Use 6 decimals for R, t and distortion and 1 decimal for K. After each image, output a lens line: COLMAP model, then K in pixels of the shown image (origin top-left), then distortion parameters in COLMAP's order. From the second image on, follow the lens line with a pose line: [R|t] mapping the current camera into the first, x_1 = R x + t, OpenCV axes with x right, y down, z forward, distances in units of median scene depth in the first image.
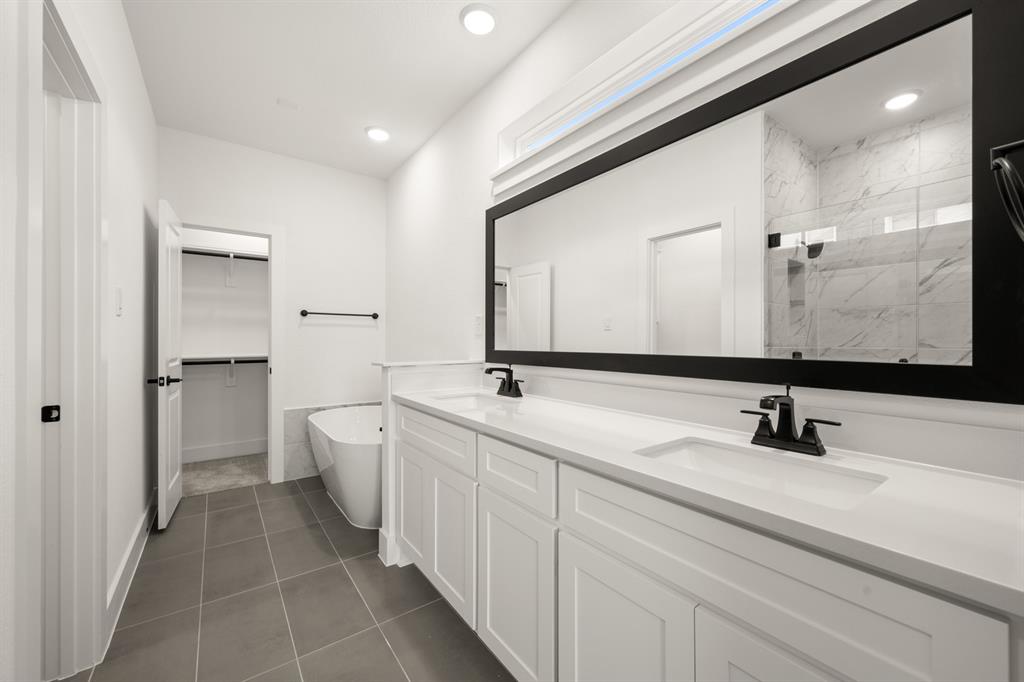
lens RADIAL K [[403.6, 0, 511.1], [0, 403.6, 340.4], [0, 0, 1]] dist [-0.006512, 0.000617]
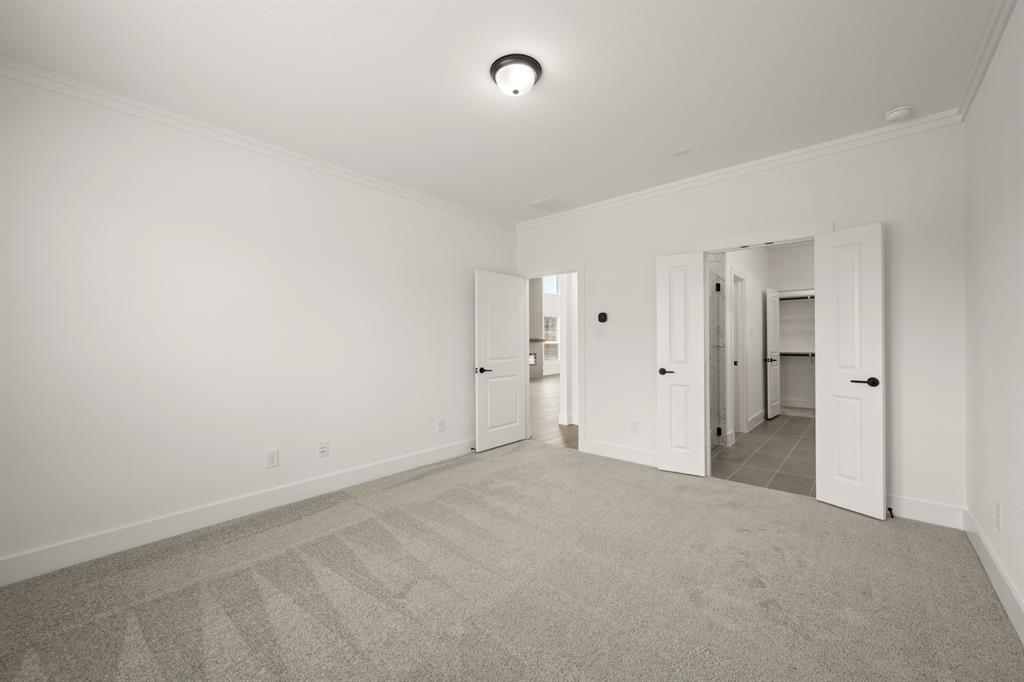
lens RADIAL K [[403.6, 0, 510.3], [0, 403.6, 339.5], [0, 0, 1]] dist [-0.006512, 0.000617]
pose [[0.252856, -0.006910, -0.967479, 1.043095], [0.009452, 0.999944, -0.004671, -0.028629], [0.967458, -0.007963, 0.252907, -1.082038]]
